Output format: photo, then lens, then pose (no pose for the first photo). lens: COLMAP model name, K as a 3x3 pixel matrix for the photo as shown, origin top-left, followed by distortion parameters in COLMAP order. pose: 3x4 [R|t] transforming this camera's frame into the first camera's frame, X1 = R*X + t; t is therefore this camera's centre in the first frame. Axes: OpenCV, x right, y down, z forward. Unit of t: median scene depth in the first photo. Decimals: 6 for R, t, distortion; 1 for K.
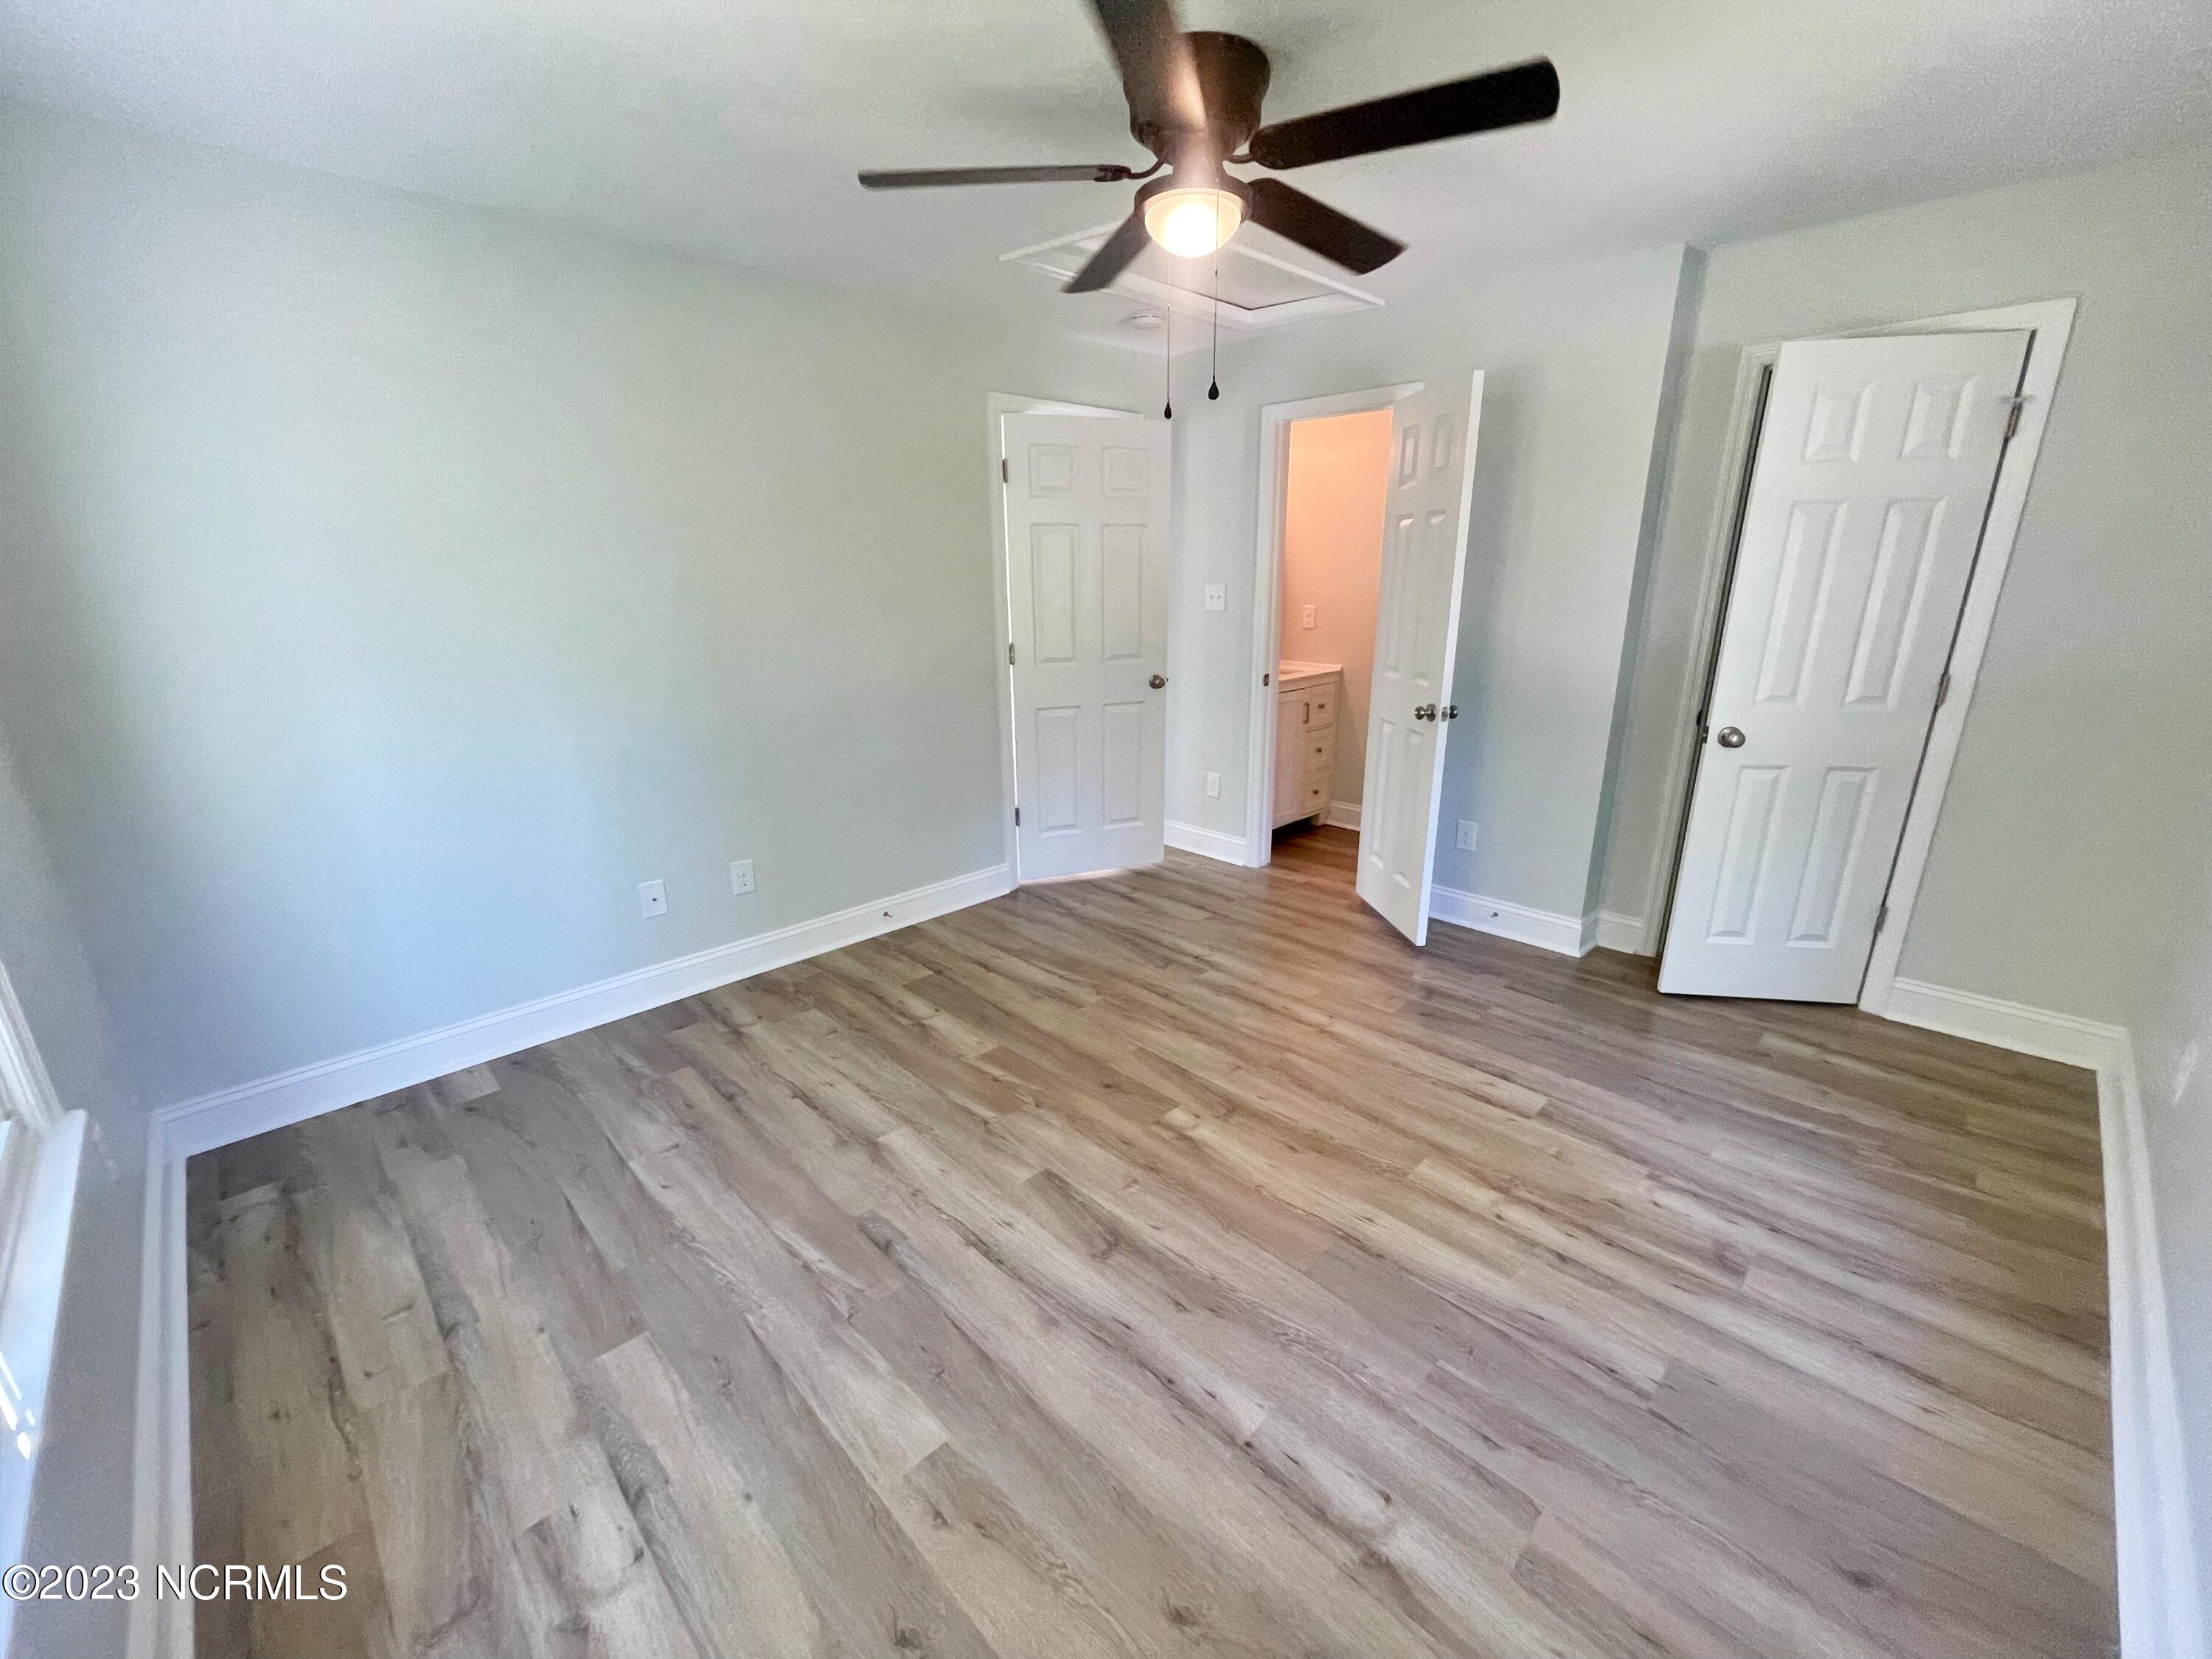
lens RADIAL K [[902.8, 0, 1106.0], [0, 902.8, 829.5], [0, 0, 1]] dist [-0.001092, 0.000064]
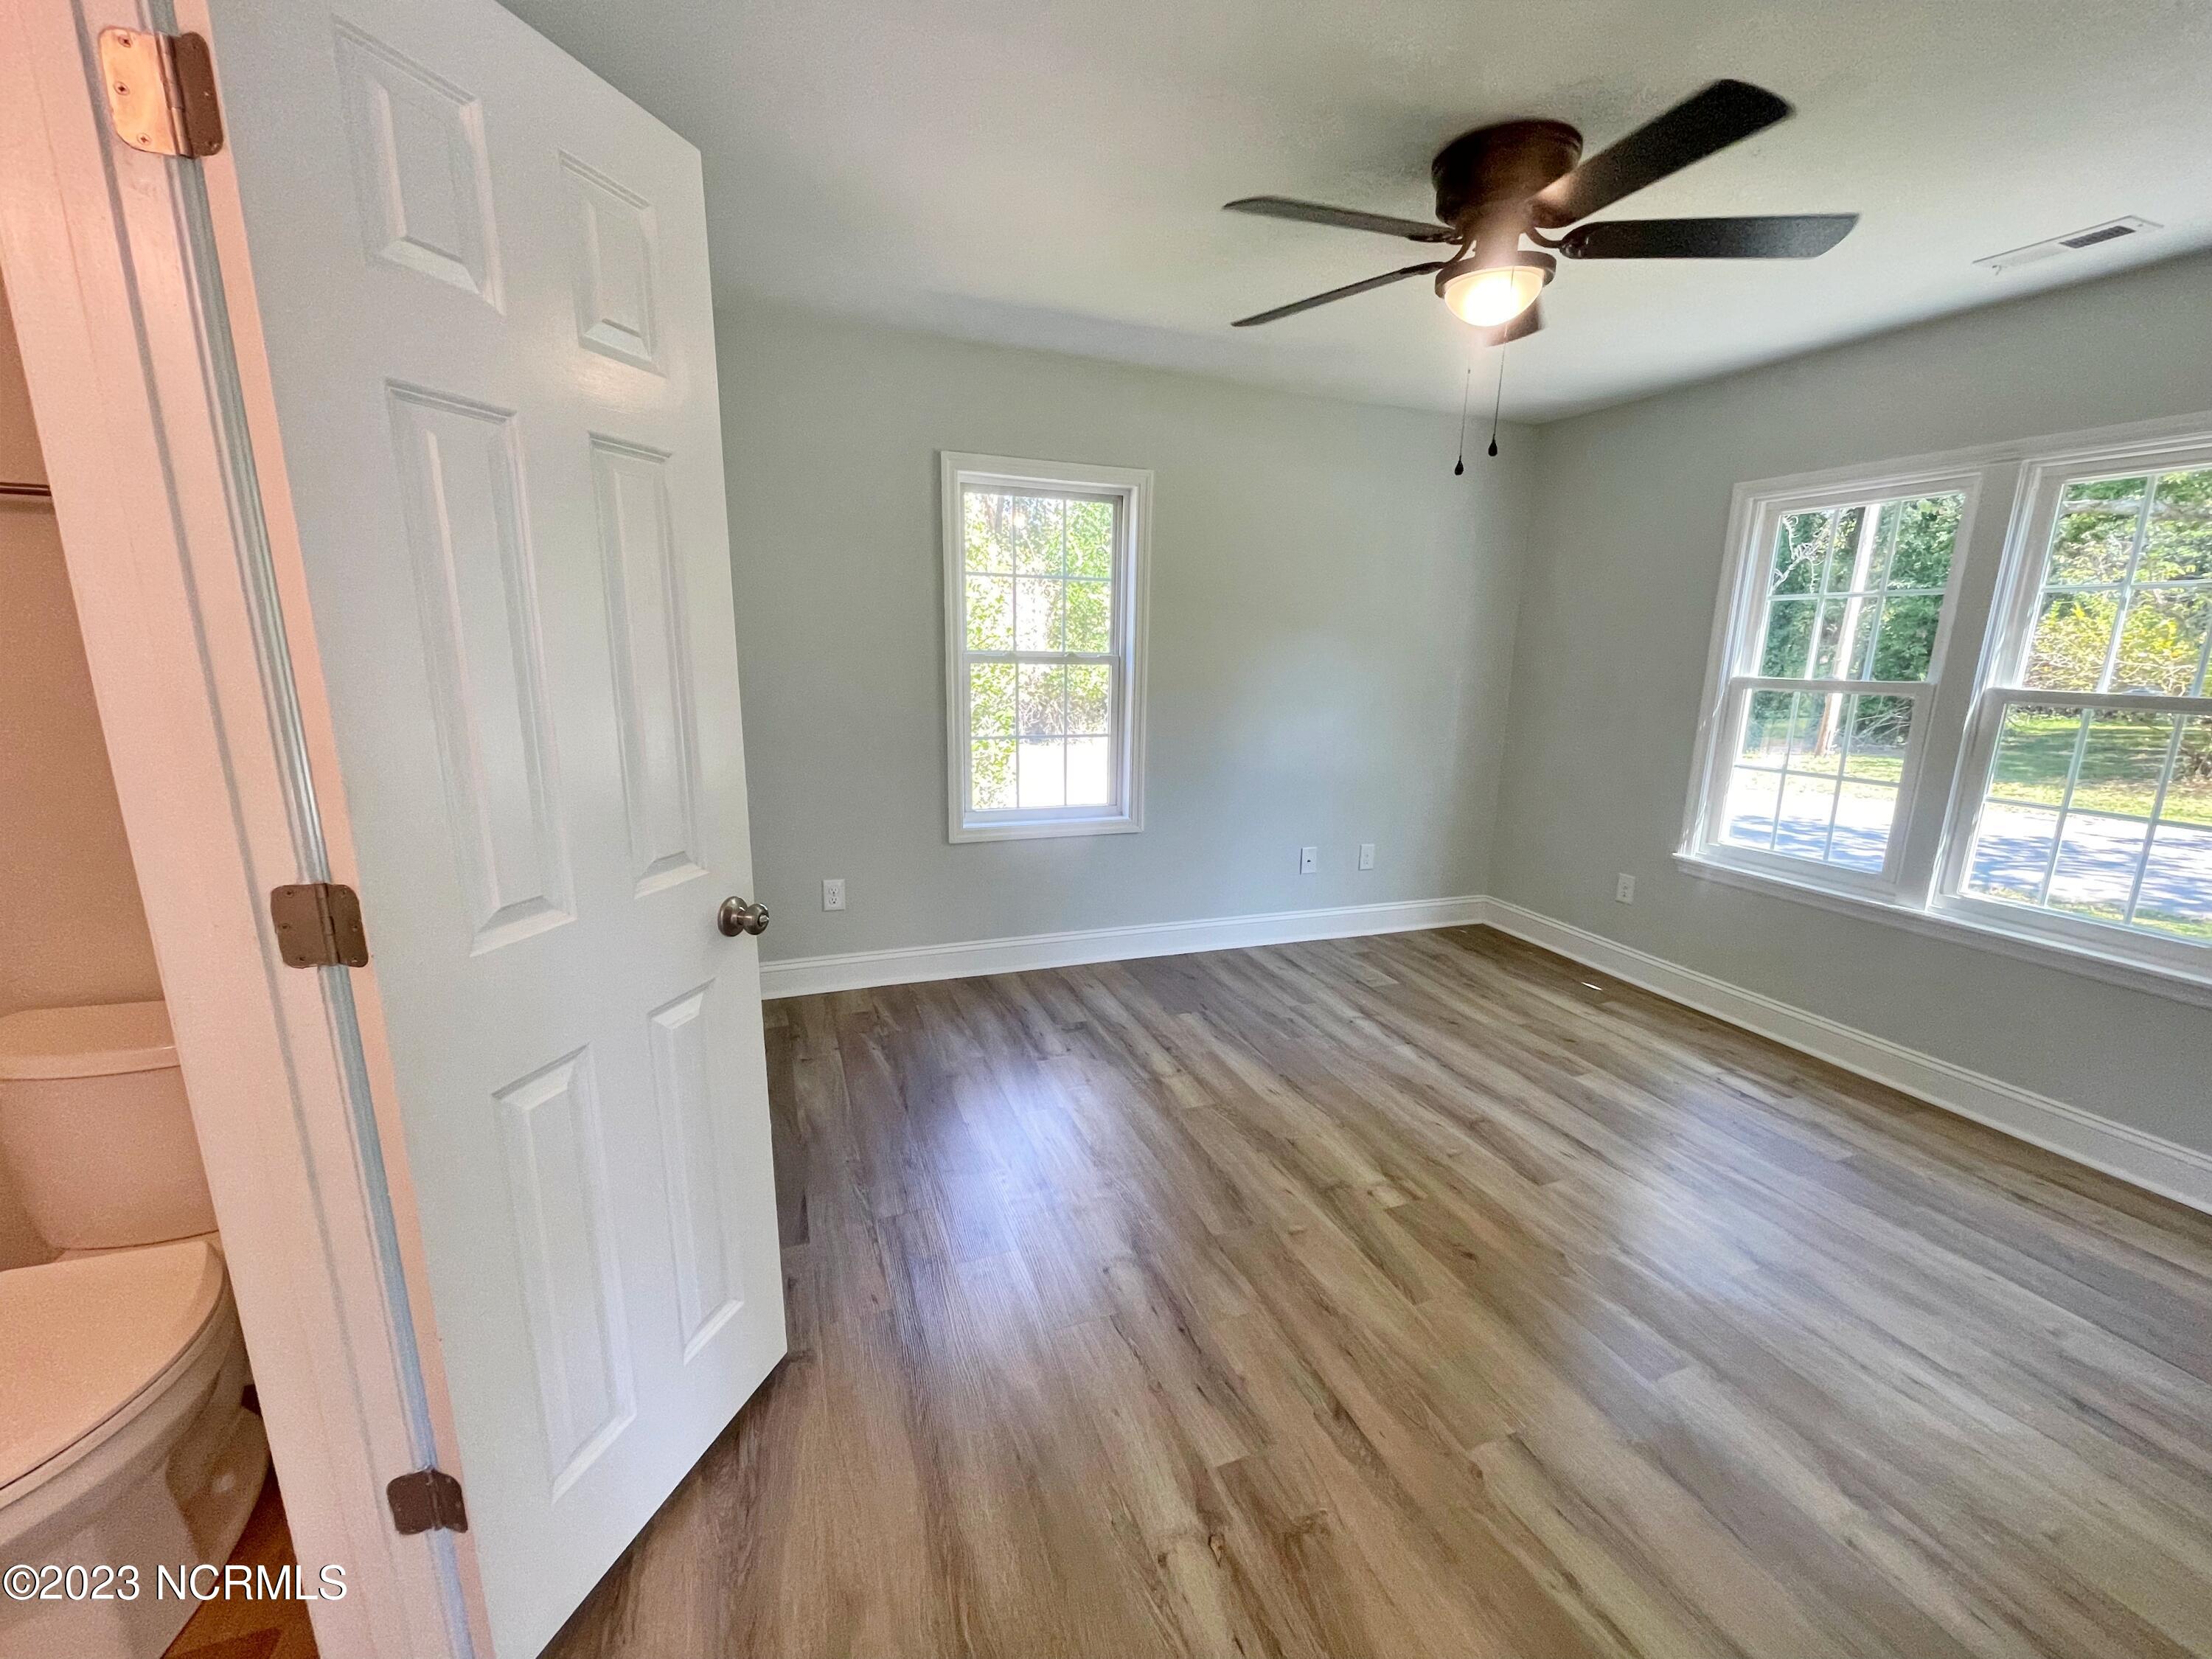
lens RADIAL K [[902.8, 0, 1106.0], [0, 902.8, 829.5], [0, 0, 1]] dist [-0.001092, 0.000064]
pose [[-0.916449, -0.098179, 0.387921, 0.030606], [0.099783, 0.882739, 0.459146, -0.566576], [-0.387511, 0.459492, -0.799188, 2.011756]]
